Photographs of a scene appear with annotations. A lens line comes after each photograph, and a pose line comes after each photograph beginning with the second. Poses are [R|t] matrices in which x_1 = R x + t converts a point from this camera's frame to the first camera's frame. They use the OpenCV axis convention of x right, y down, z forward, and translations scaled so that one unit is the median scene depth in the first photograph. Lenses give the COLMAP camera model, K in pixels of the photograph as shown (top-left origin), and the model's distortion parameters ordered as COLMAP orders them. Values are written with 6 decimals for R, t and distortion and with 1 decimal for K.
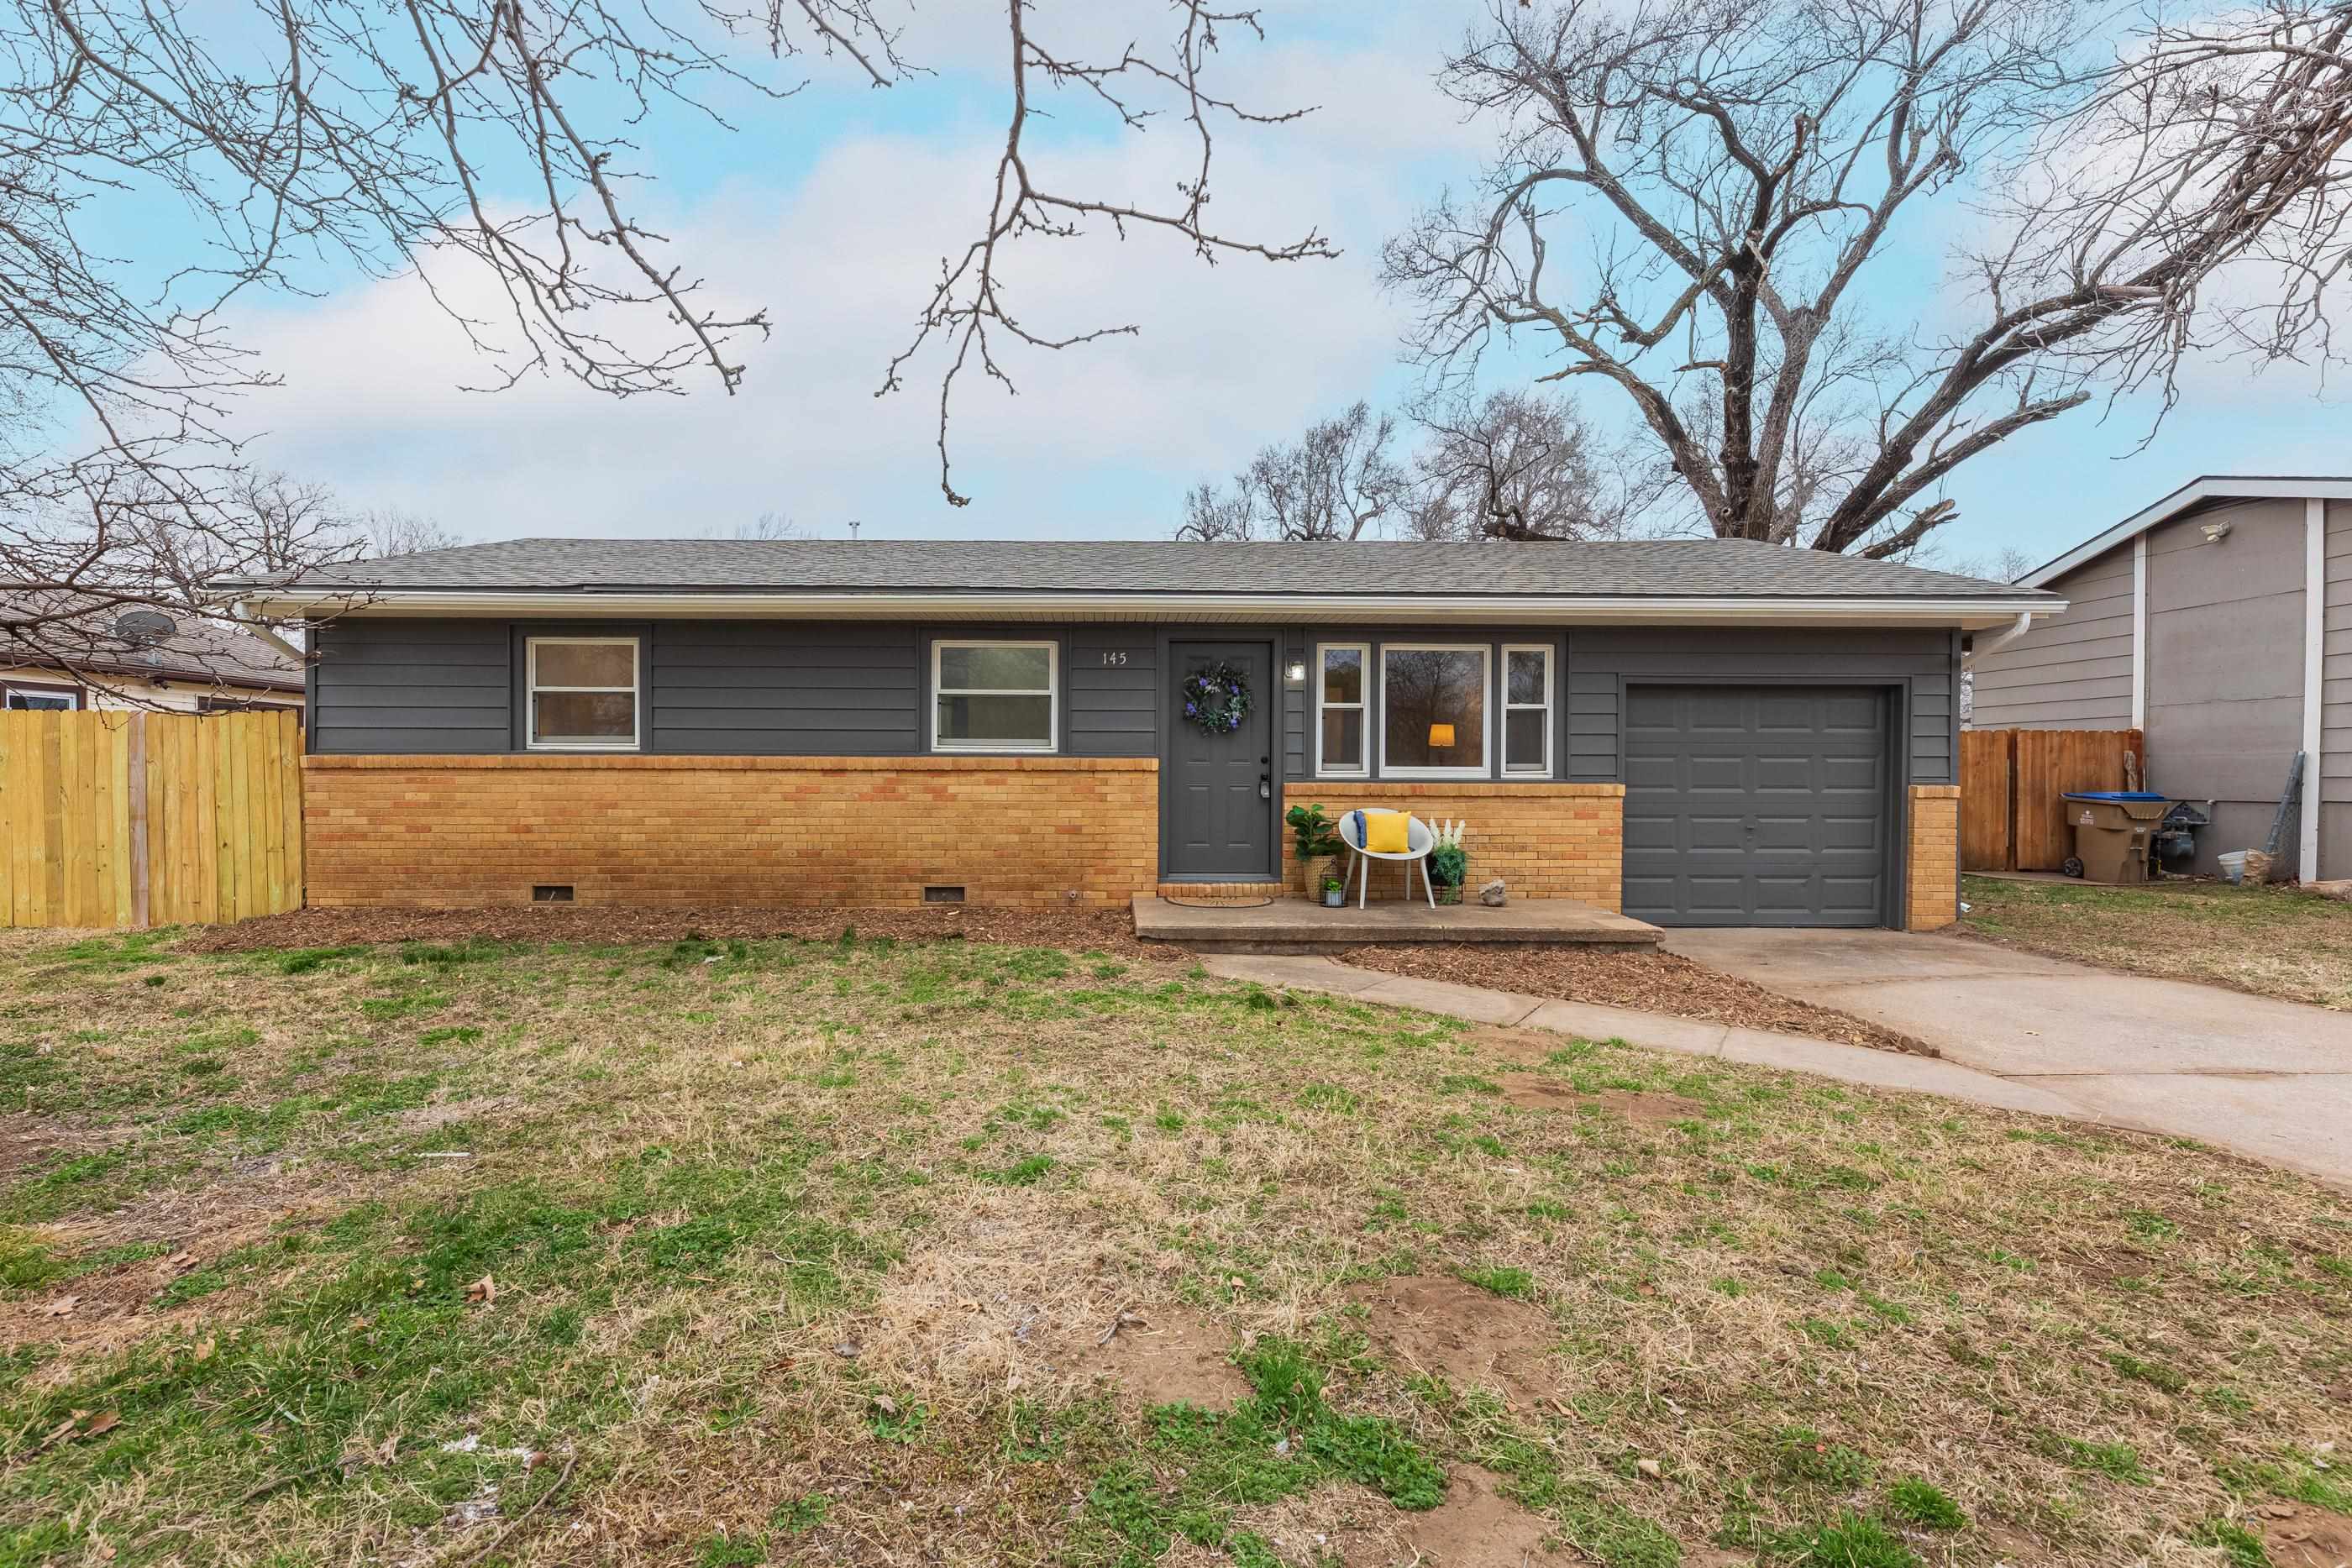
lens RADIAL K [[996.2, 0, 1181.0], [0, 996.2, 781.8], [0, 0, 1]] dist [0.000255, -0.000317]
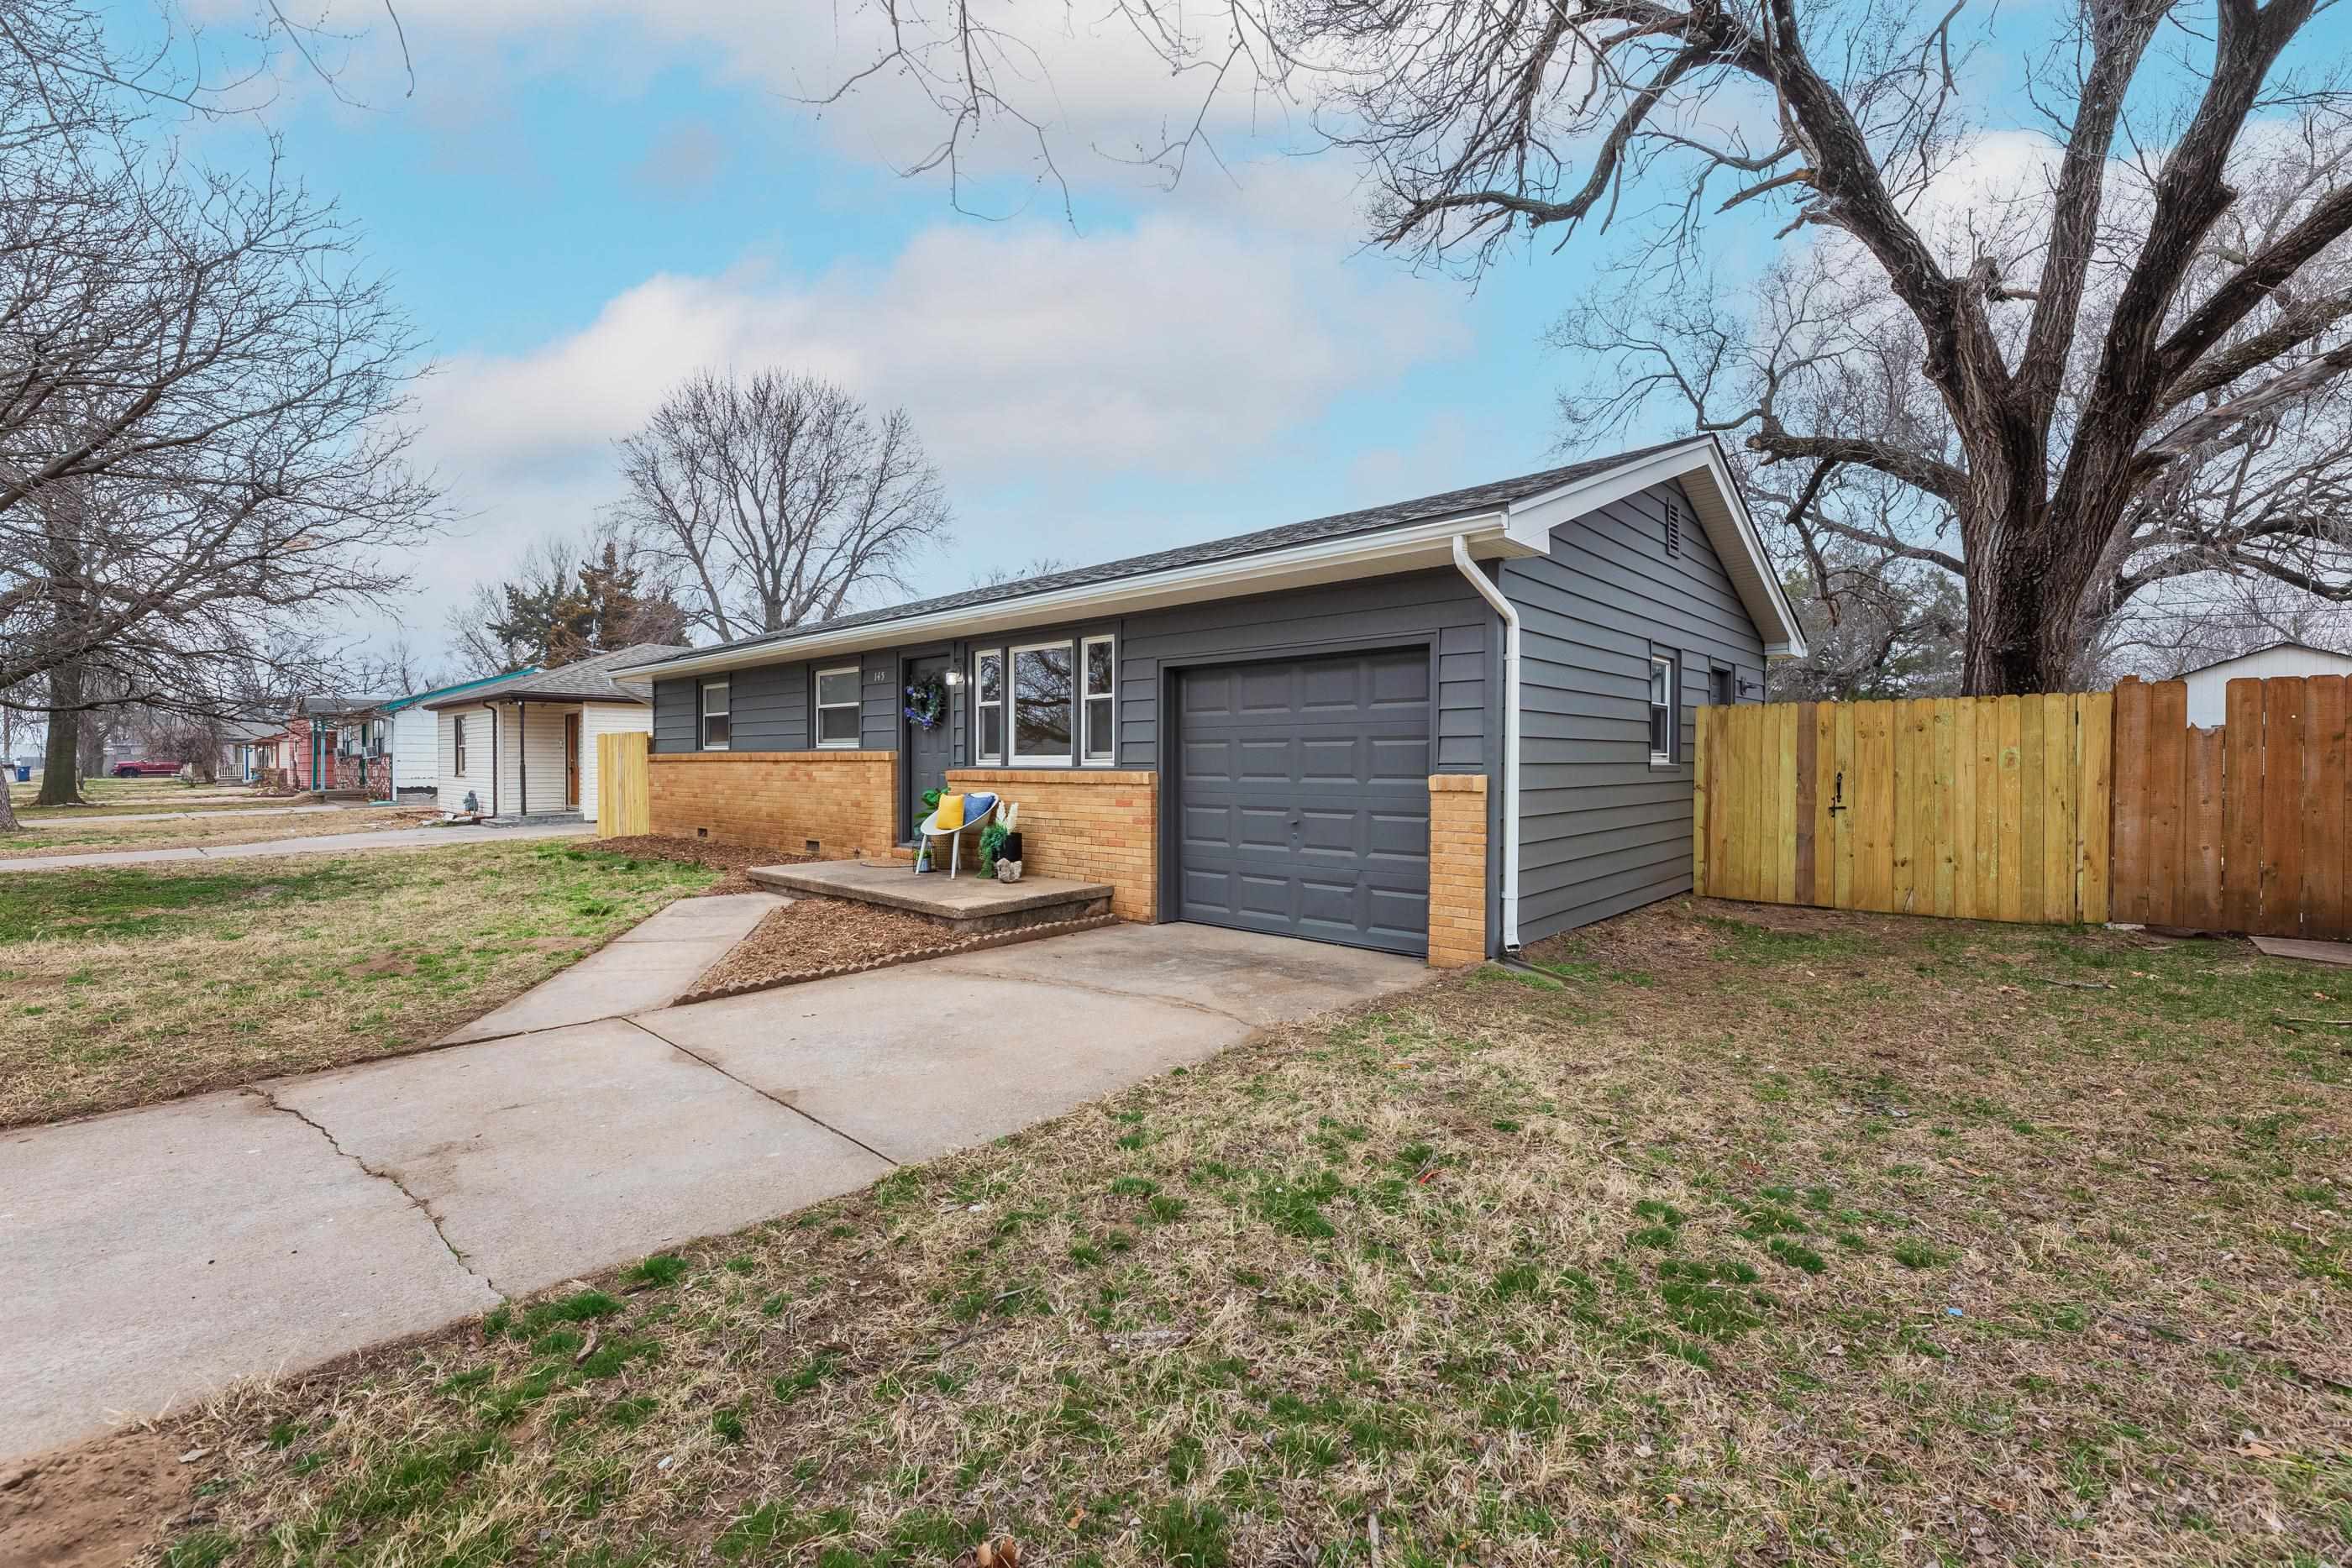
lens RADIAL K [[996.2, 0, 1181.0], [0, 996.2, 781.8], [0, 0, 1]] dist [0.000255, -0.000317]
pose [[0.700814, 0.009752, -0.713277, 1.178678], [-0.003646, 0.999942, 0.010089, 0.002241], [0.713334, -0.004470, 0.700810, 0.345358]]
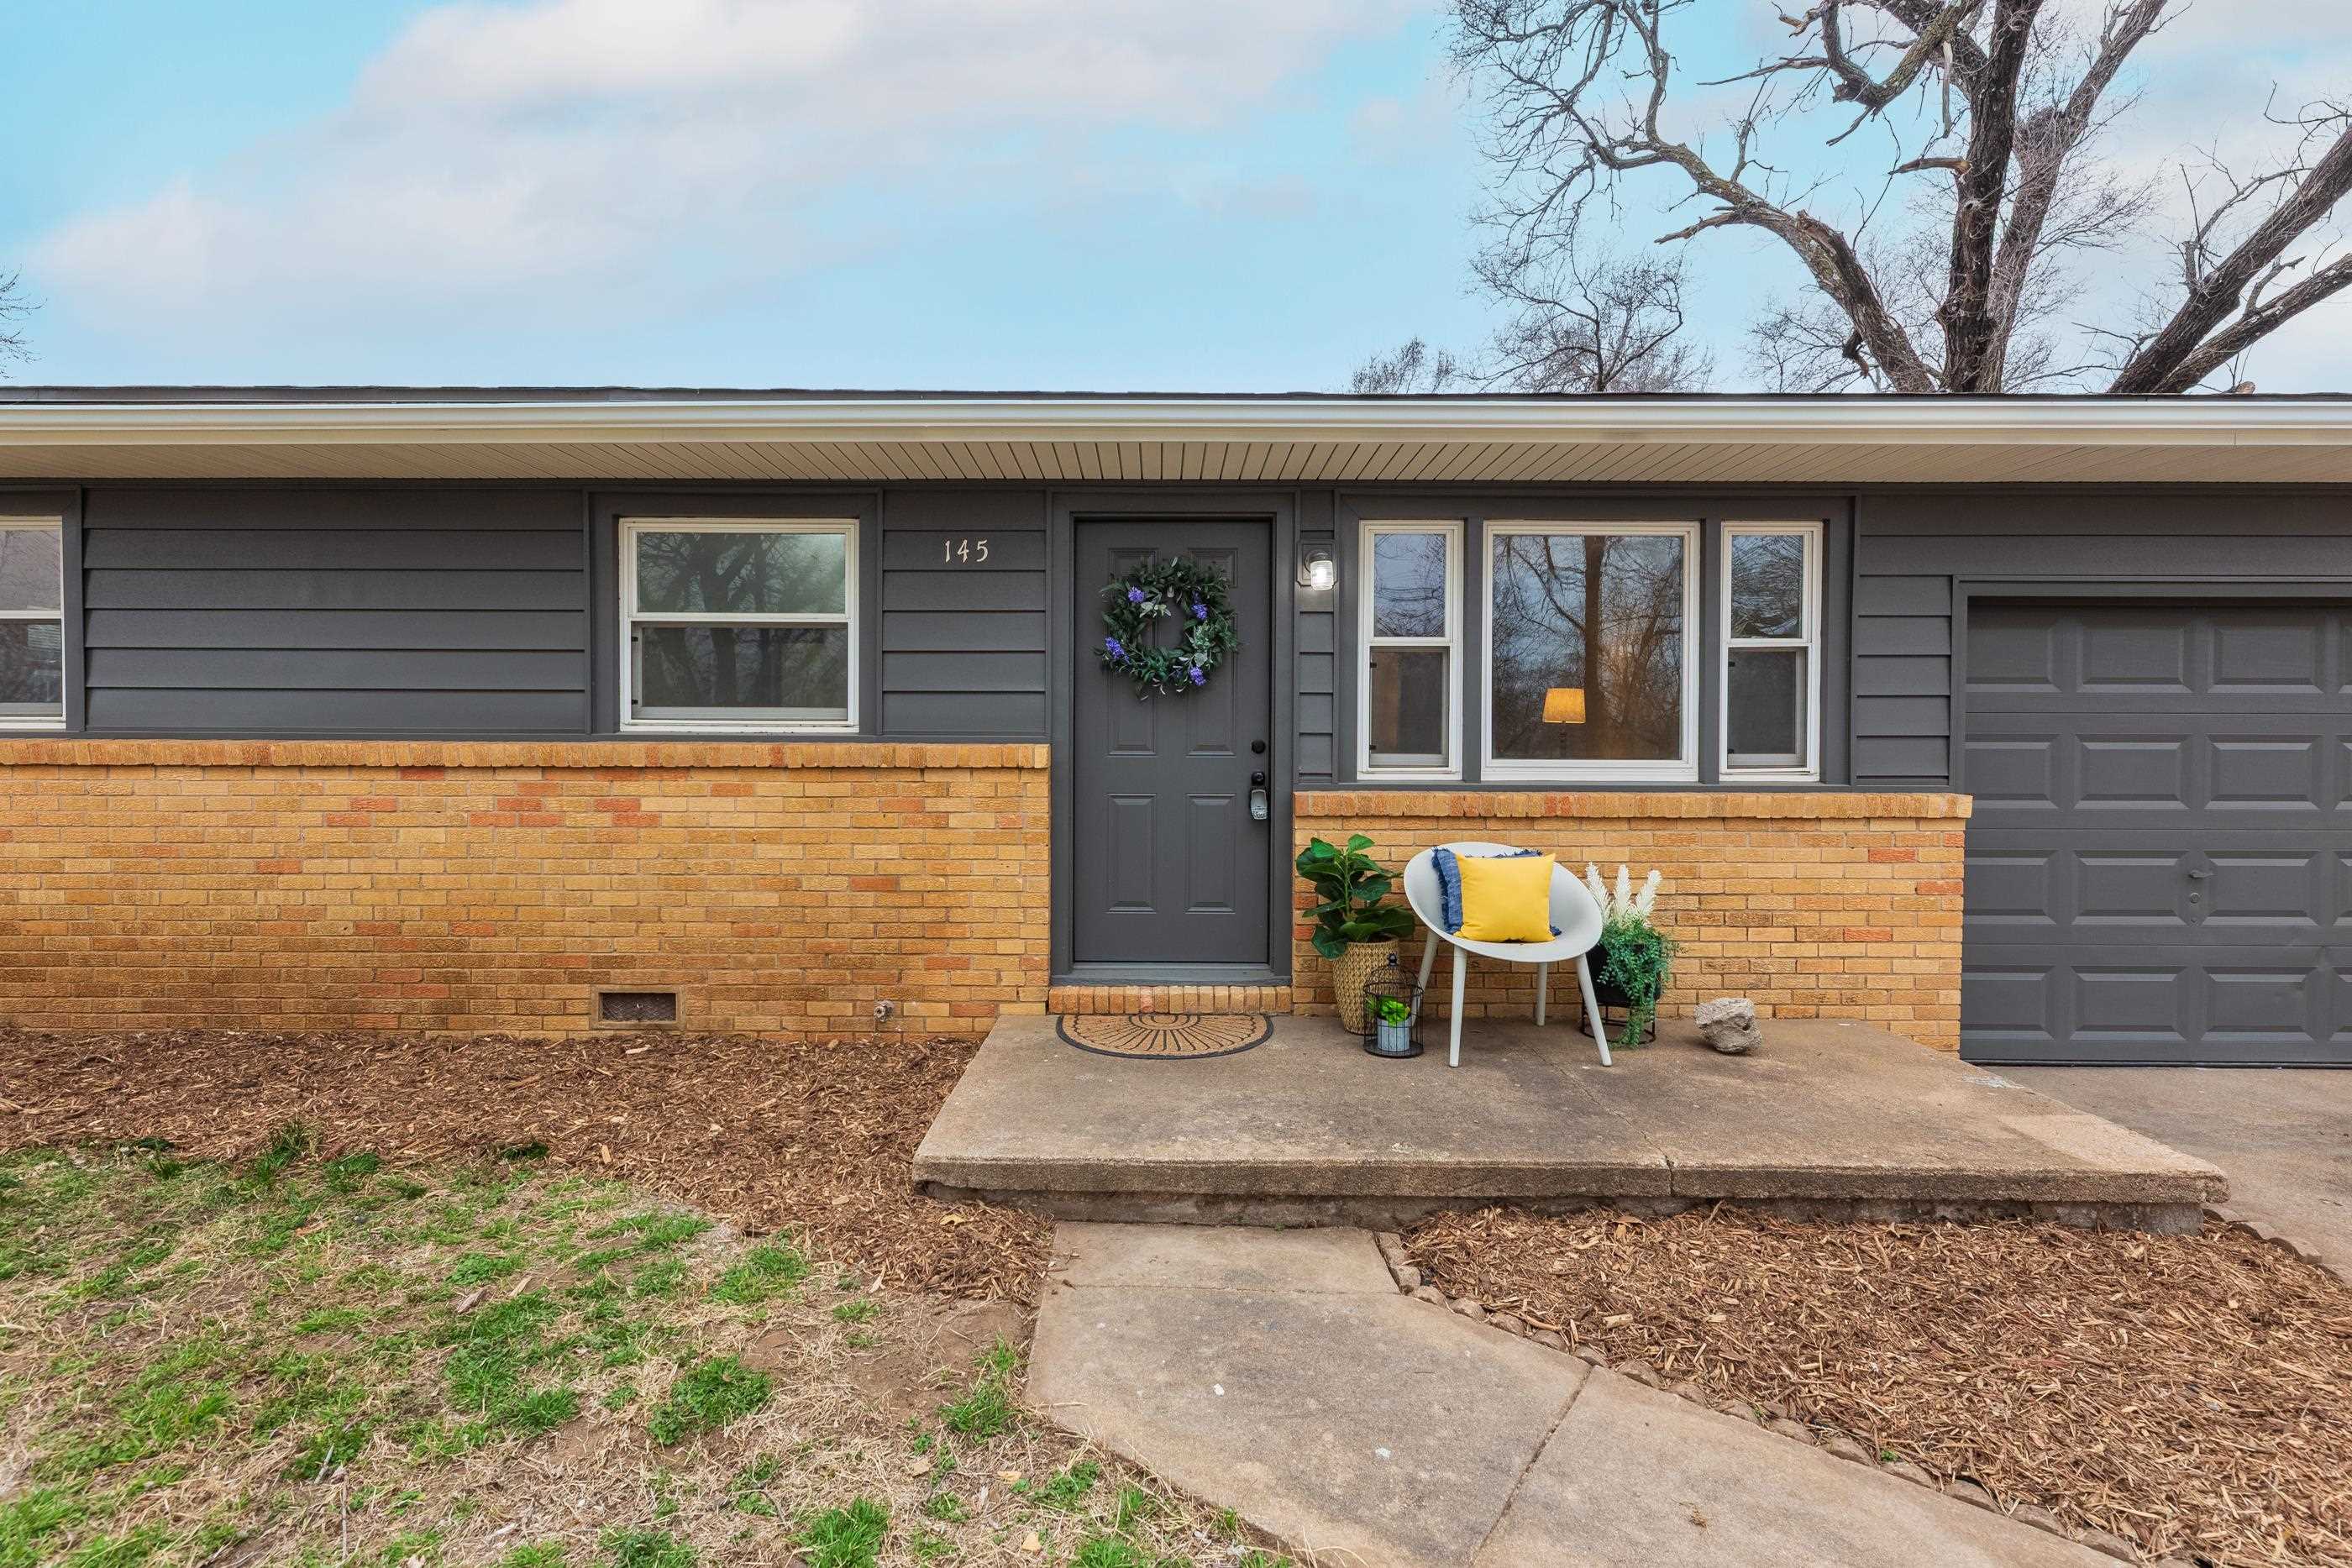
lens RADIAL K [[996.2, 0, 1181.0], [0, 996.2, 781.8], [0, 0, 1]] dist [0.000255, -0.000317]
pose [[0.998987, 0.000895, -0.045001, 0.068002], [-0.000076, 0.999835, 0.018183, -0.013416], [0.045009, -0.018161, 0.998821, 0.484855]]
